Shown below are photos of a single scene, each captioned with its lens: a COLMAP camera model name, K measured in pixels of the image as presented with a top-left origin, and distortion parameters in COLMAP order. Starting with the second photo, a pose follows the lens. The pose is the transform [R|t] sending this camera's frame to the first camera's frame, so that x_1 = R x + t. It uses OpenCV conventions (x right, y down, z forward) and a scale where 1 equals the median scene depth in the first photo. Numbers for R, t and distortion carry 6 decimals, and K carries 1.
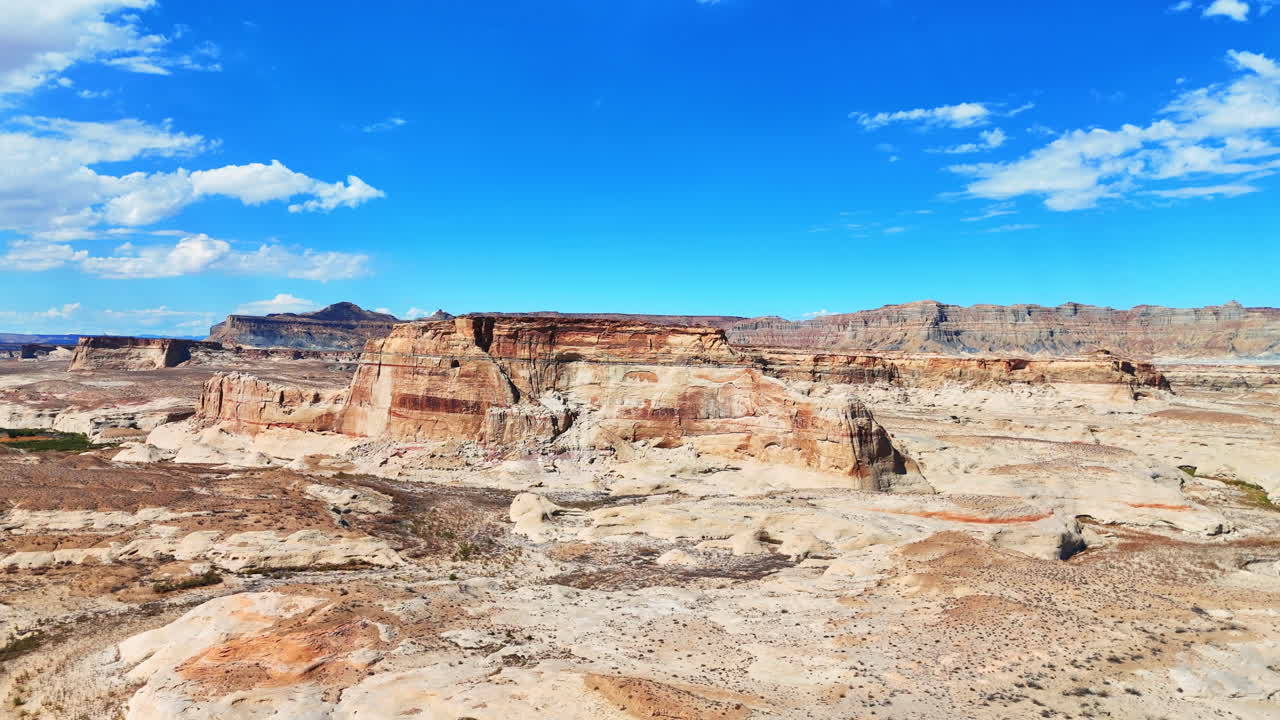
lens RADIAL K [[940.5, 0, 635.9], [0, 940.5, 353.2], [0, 0, 1]] dist [0.057184, -0.024977]
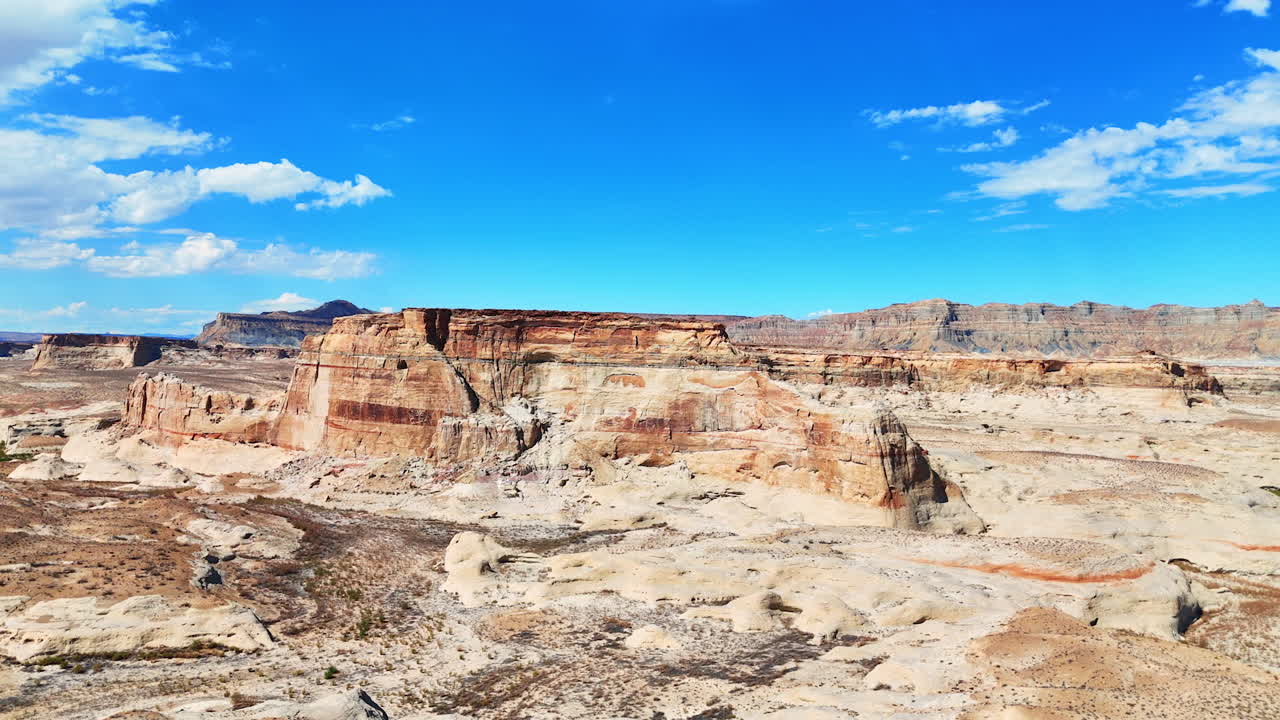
lens RADIAL K [[940.5, 0, 636.4], [0, 940.5, 358.3], [0, 0, 1]] dist [0.057184, -0.024977]
pose [[0.999991, 0.002236, -0.003465, 0.018555], [-0.002216, 0.999981, 0.005788, 0.000268], [0.003478, -0.005780, 0.999977, 0.162647]]
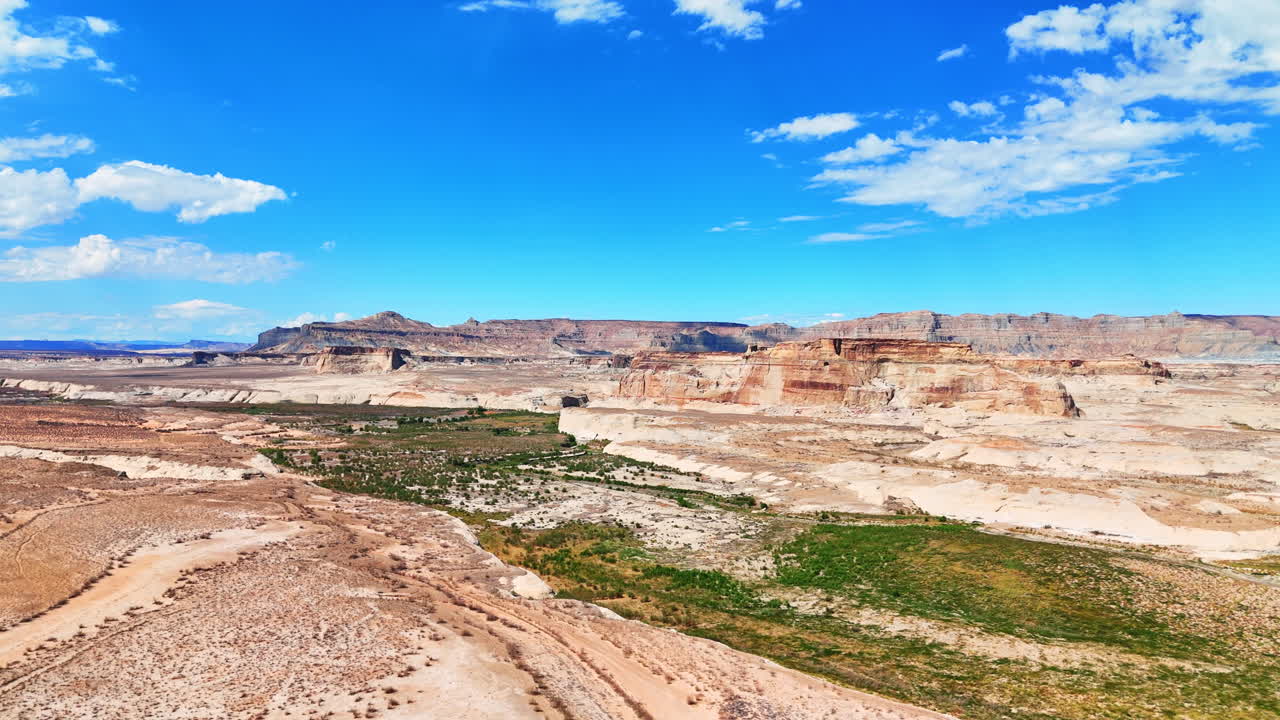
lens RADIAL K [[940.5, 0, 638.0], [0, 940.5, 351.9], [0, 0, 1]] dist [0.057184, -0.024977]
pose [[0.997899, -0.004560, 0.064632, -0.679322], [0.004822, 0.999981, -0.003902, -0.006777], [-0.064613, 0.004206, 0.997902, -0.828856]]
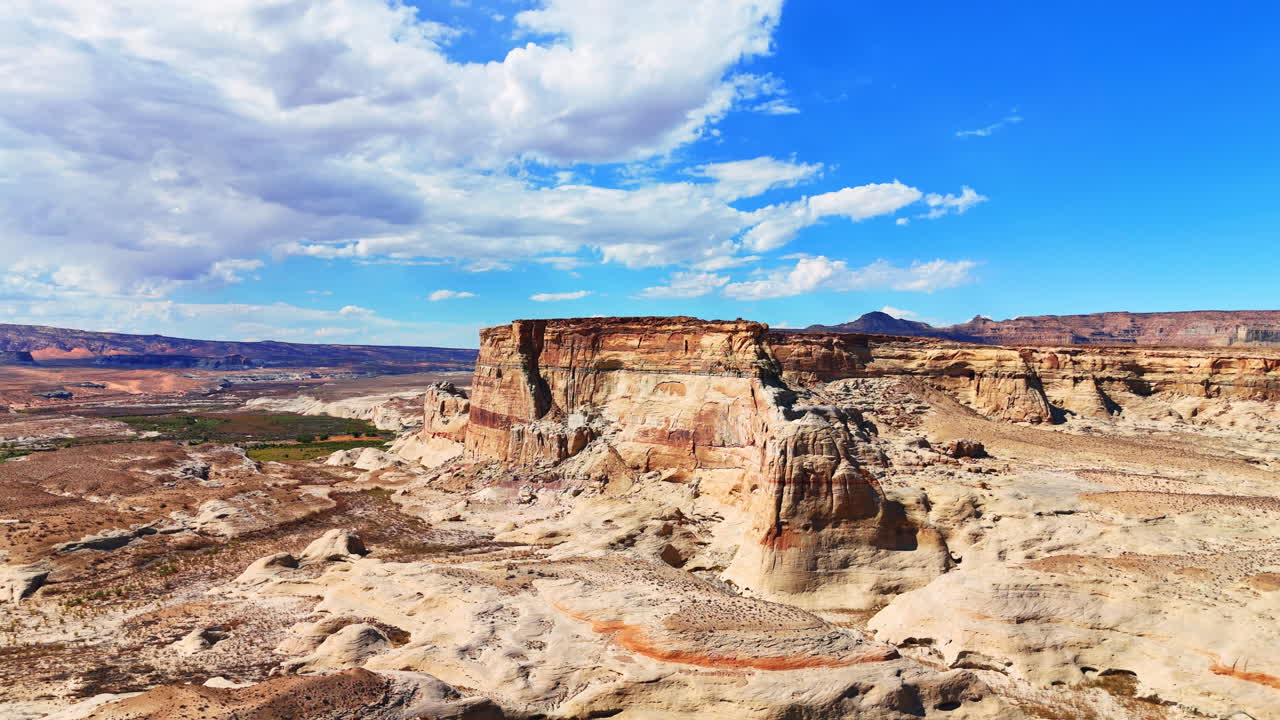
lens RADIAL K [[940.5, 0, 630.3], [0, 940.5, 357.7], [0, 0, 1]] dist [0.057184, -0.024977]
pose [[0.815002, -0.013607, -0.579298, 0.425734], [0.010409, 0.999907, -0.008843, 0.005648], [0.579365, 0.001177, 0.815068, 0.341328]]
